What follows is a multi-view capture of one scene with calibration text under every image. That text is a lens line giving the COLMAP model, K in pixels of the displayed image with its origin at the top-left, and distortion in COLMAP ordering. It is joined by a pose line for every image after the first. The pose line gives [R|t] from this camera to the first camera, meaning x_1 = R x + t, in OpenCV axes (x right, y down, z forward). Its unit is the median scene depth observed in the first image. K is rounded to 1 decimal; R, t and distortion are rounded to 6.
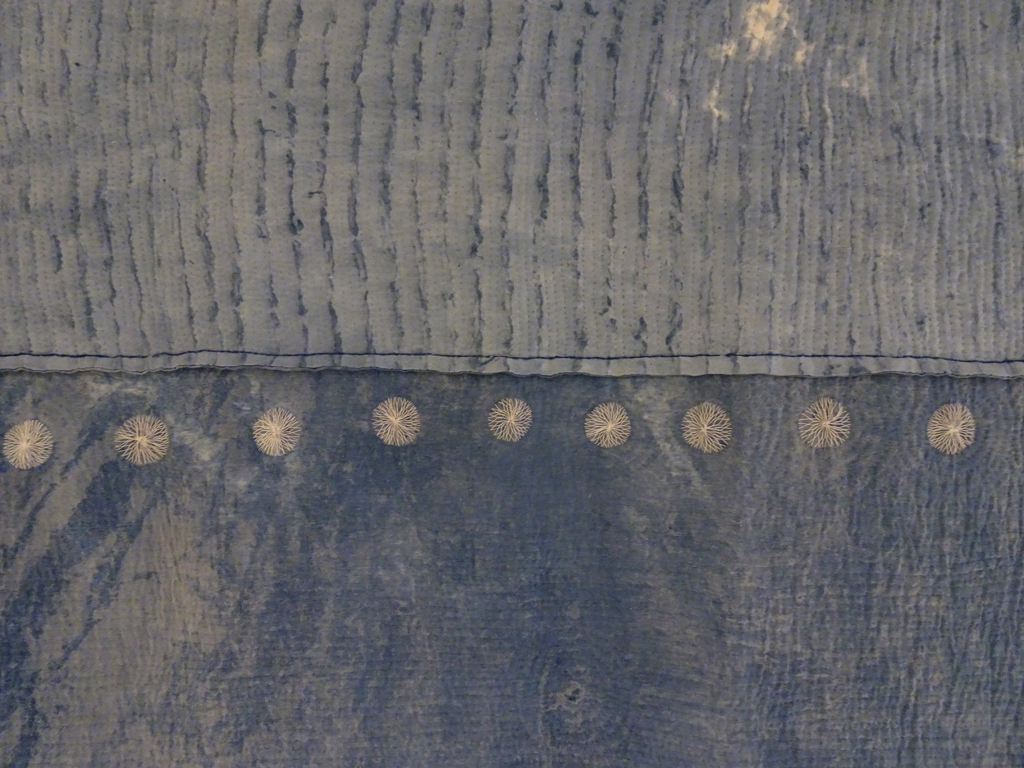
lens RADIAL K [[717.1, 0, 510.1], [0, 717.1, 381.8], [0, 0, 1]] dist [-0.006679, 0.000999]
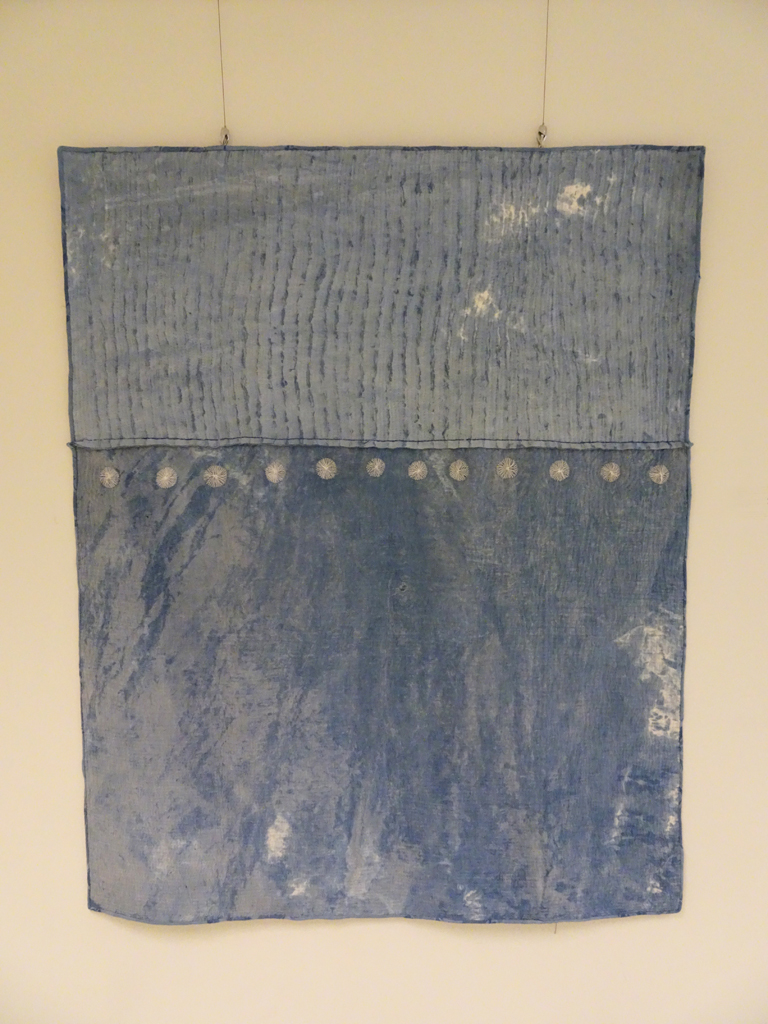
lens RADIAL K [[717.1, 0, 384.9], [0, 717.1, 513.3], [0, 0, 1]] dist [-0.006679, 0.000999]
pose [[0.999218, 0.000342, 0.039539, -0.063496], [-0.001272, 0.999723, 0.023495, 0.148838], [-0.039520, -0.023527, 0.998942, -1.351621]]
